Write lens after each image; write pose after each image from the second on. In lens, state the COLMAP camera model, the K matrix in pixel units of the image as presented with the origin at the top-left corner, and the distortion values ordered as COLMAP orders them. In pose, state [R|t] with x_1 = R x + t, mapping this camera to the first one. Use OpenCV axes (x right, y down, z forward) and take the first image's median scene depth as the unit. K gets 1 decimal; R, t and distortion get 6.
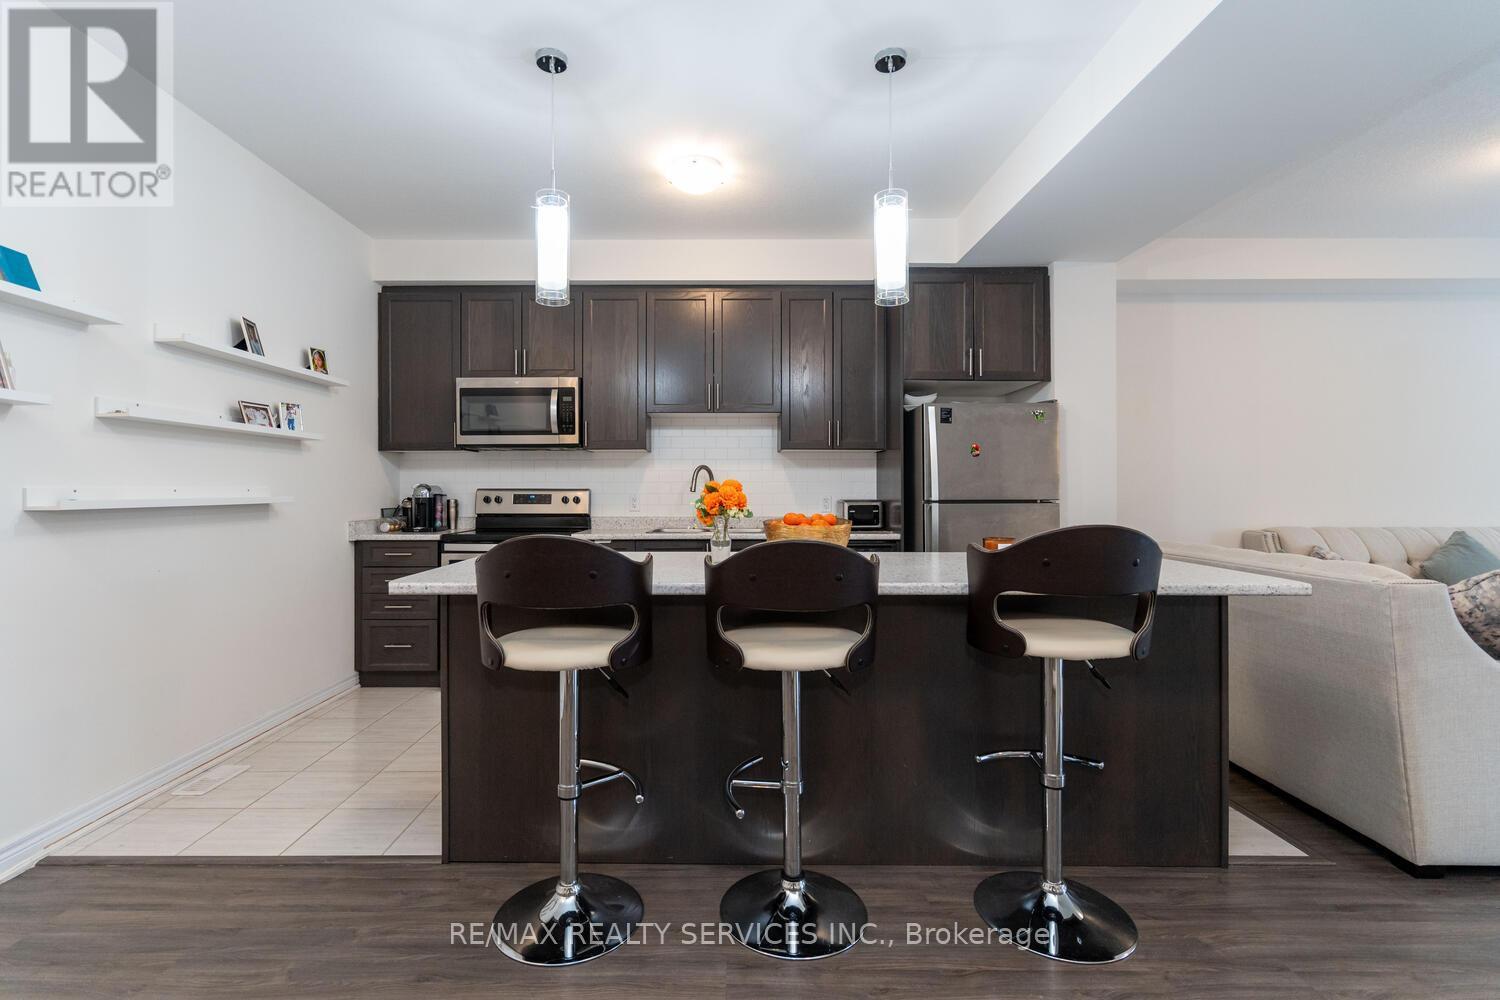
lens RADIAL K [[686.7, 0, 725.7], [0, 686.7, 476.7], [0, 0, 1]] dist [-0.011412, 0.004920]
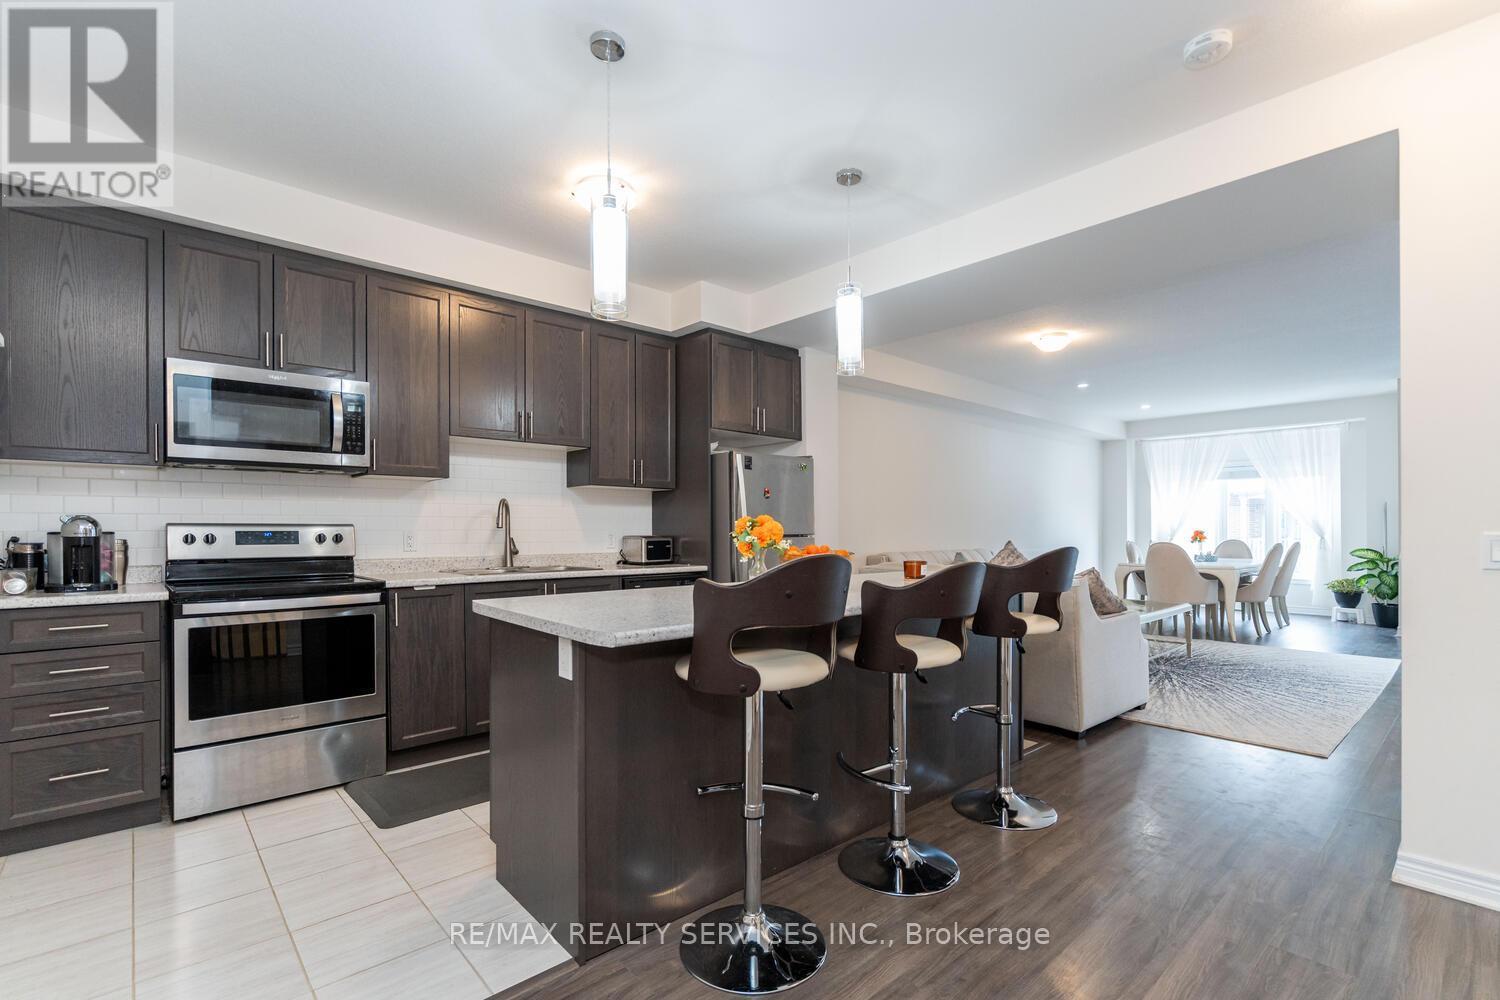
lens RADIAL K [[672.1, 0, 752.8], [0, 672.1, 530.6], [0, 0, 1]] dist [-0.004253, 0.003492]
pose [[0.741321, -0.002209, 0.671147, -0.406157], [-0.013983, 0.999727, 0.018735, 0.004766], [-0.671005, -0.023273, 0.741087, 0.127903]]
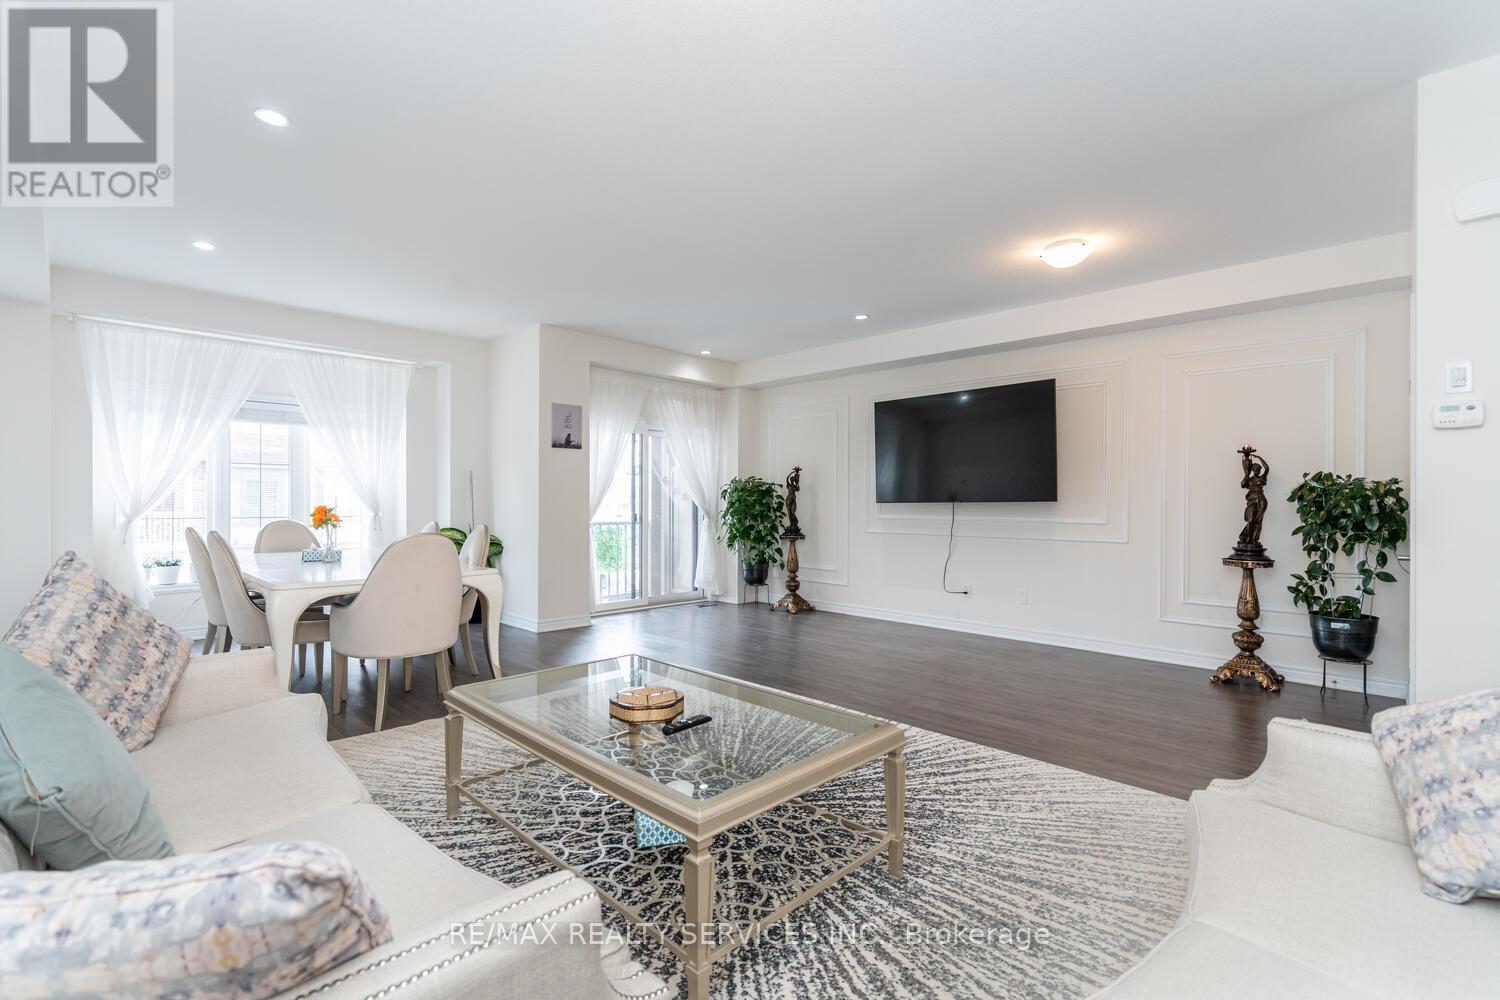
lens RADIAL K [[672.1, 0, 744.3], [0, 672.1, 503.4], [0, 0, 1]] dist [-0.004253, 0.003492]
pose [[-0.710553, -0.003468, 0.703636, 0.628203], [-0.017156, 0.999776, -0.012396, 0.019261], [-0.703435, -0.020879, -0.710453, 0.988874]]
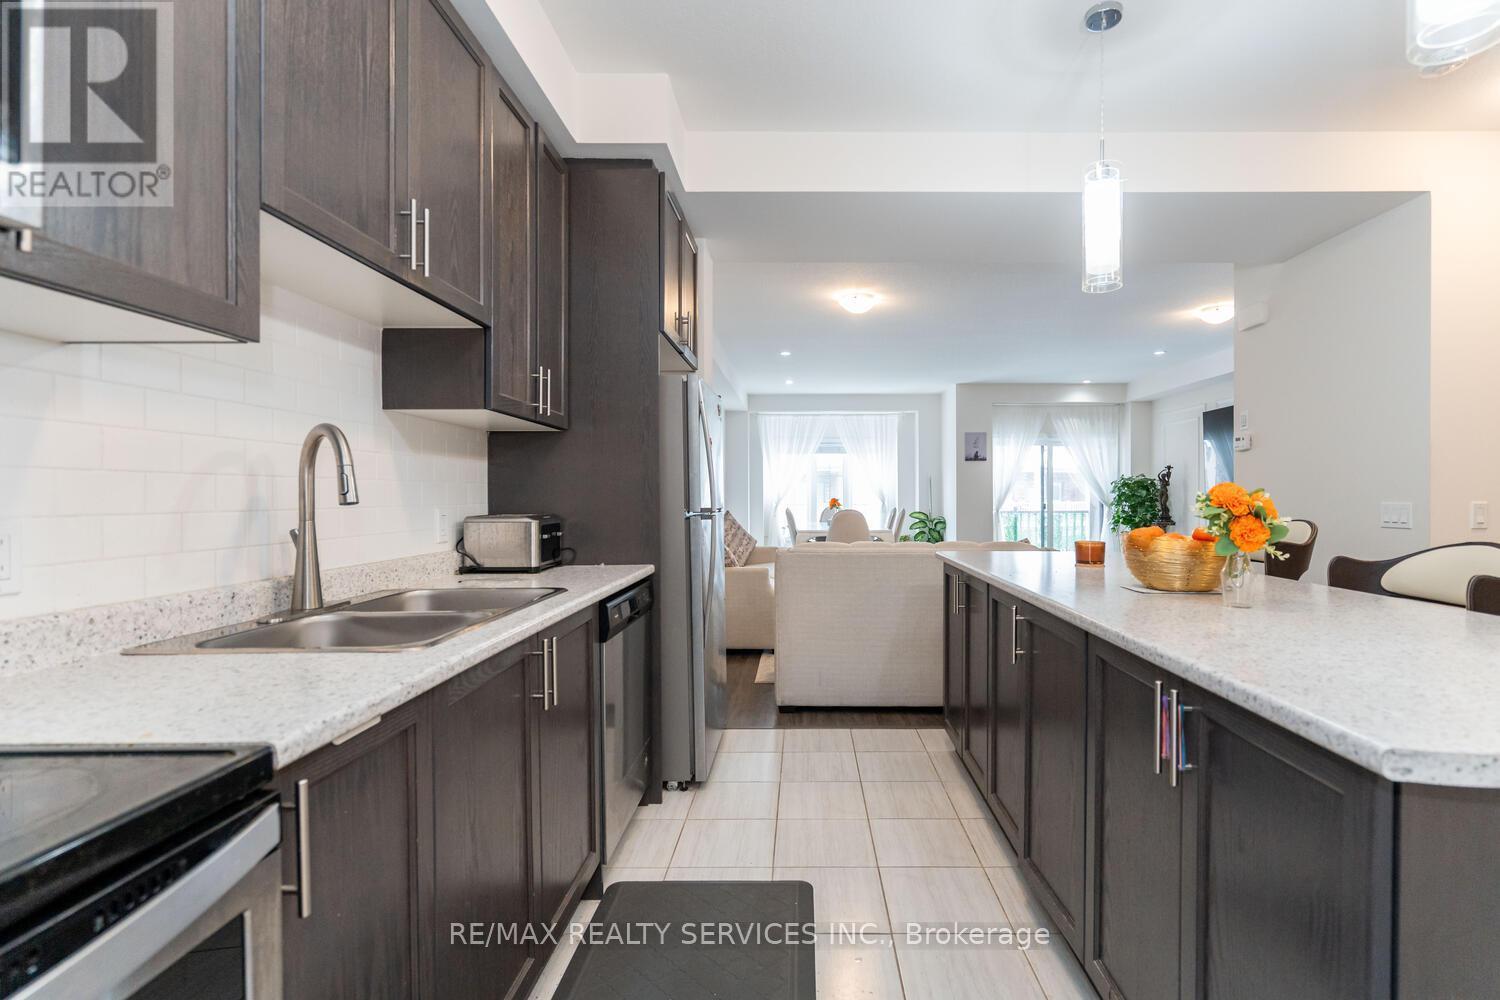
lens RADIAL K [[686.7, 0, 798.7], [0, 686.7, 505.8], [0, 0, 1]] dist [-0.011412, 0.004920]
pose [[0.004572, -0.016236, 0.999858, -0.384340], [-0.018903, 0.999688, 0.016319, 0.013675], [-0.999811, -0.018975, 0.004264, 0.808371]]
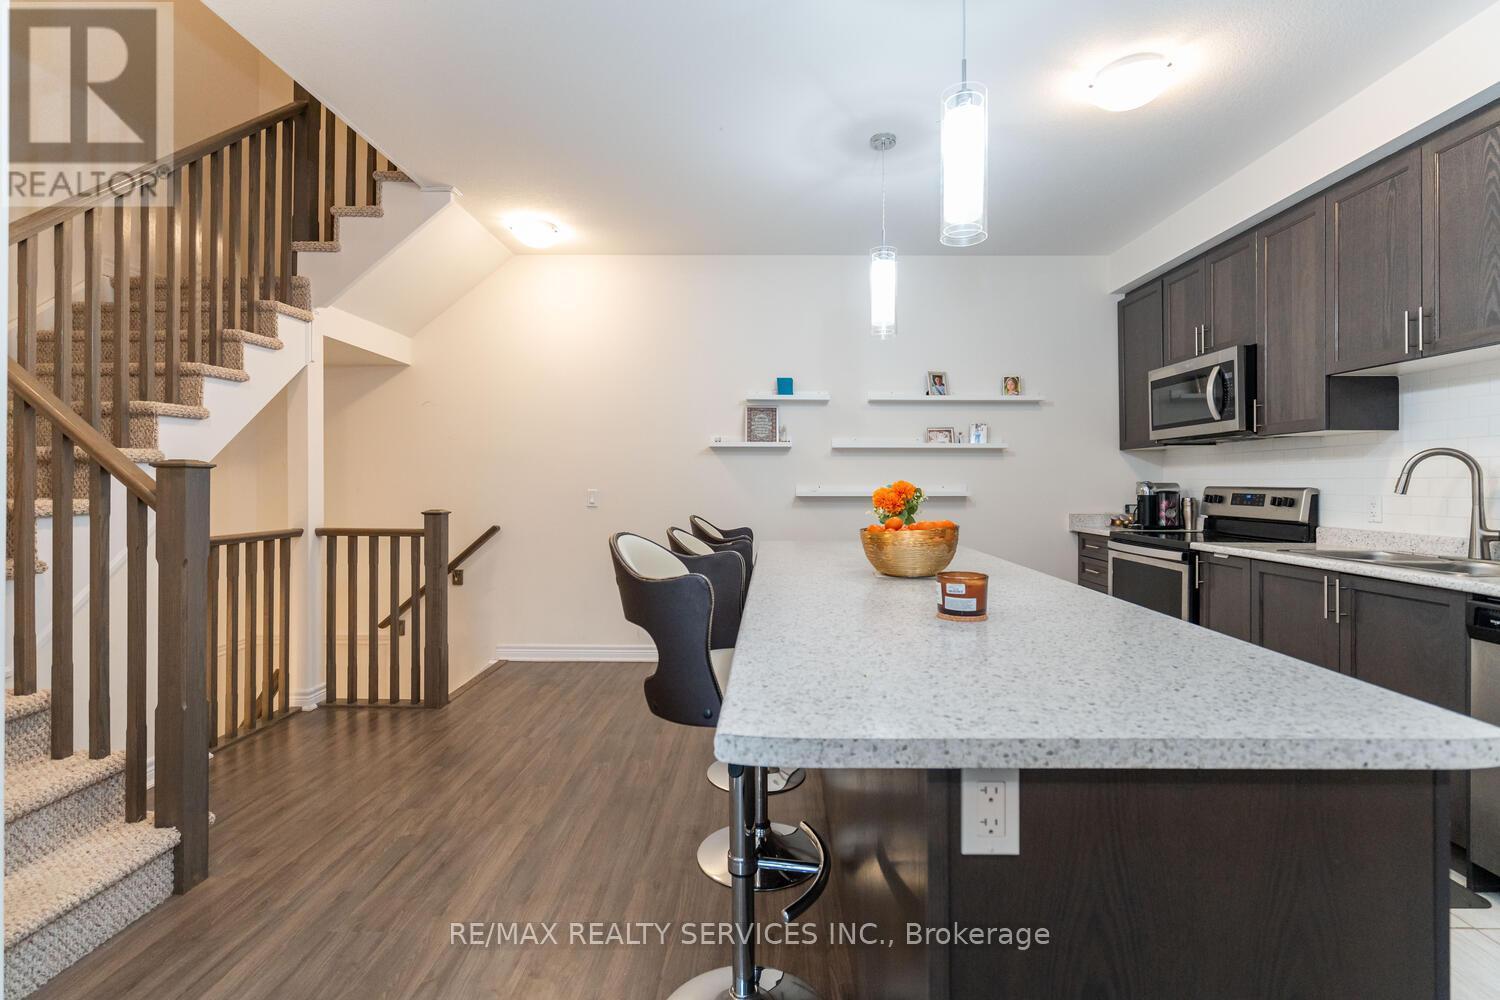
lens RADIAL K [[686.7, 0, 763.5], [0, 686.7, 473.4], [0, 0, 1]] dist [-0.011412, 0.004920]
pose [[-0.002186, -0.011713, -0.999929, 0.569415], [0.017272, 0.999782, -0.011749, 0.001129], [0.999848, -0.017296, -0.001984, 0.455576]]
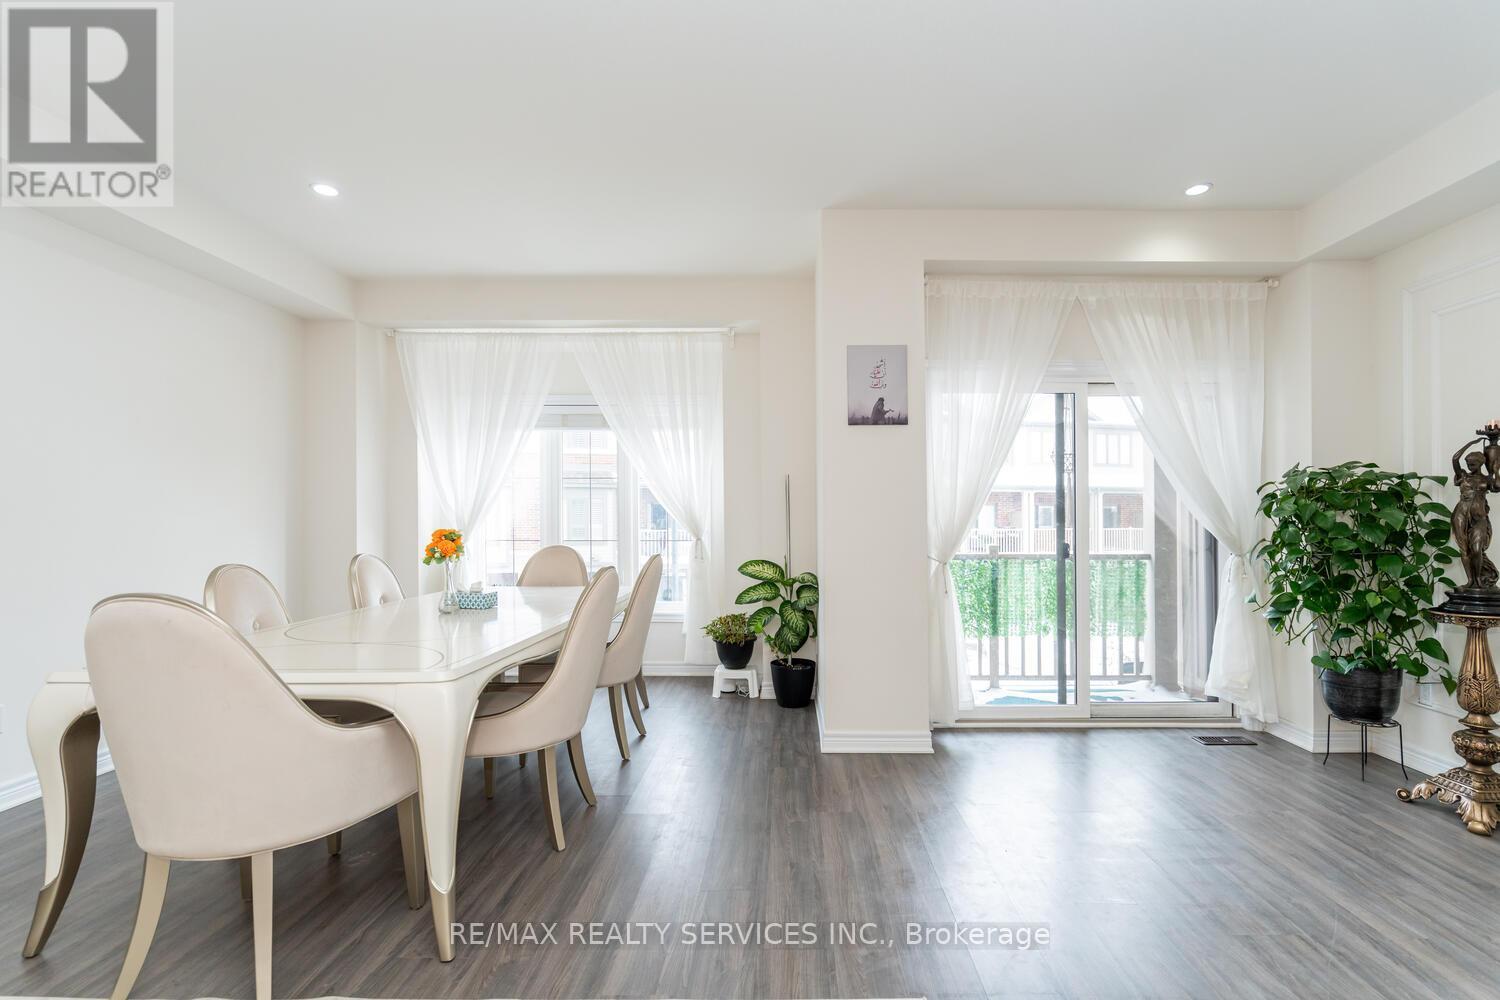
lens RADIAL K [[686.7, 0, 789.9], [0, 686.7, 517.5], [0, 0, 1]] dist [-0.011412, 0.004920]
pose [[-0.004558, 0.002284, 0.999987, 1.107398], [-0.019286, 0.999811, -0.002372, 0.002649], [-0.999804, -0.019296, -0.004513, 0.333587]]
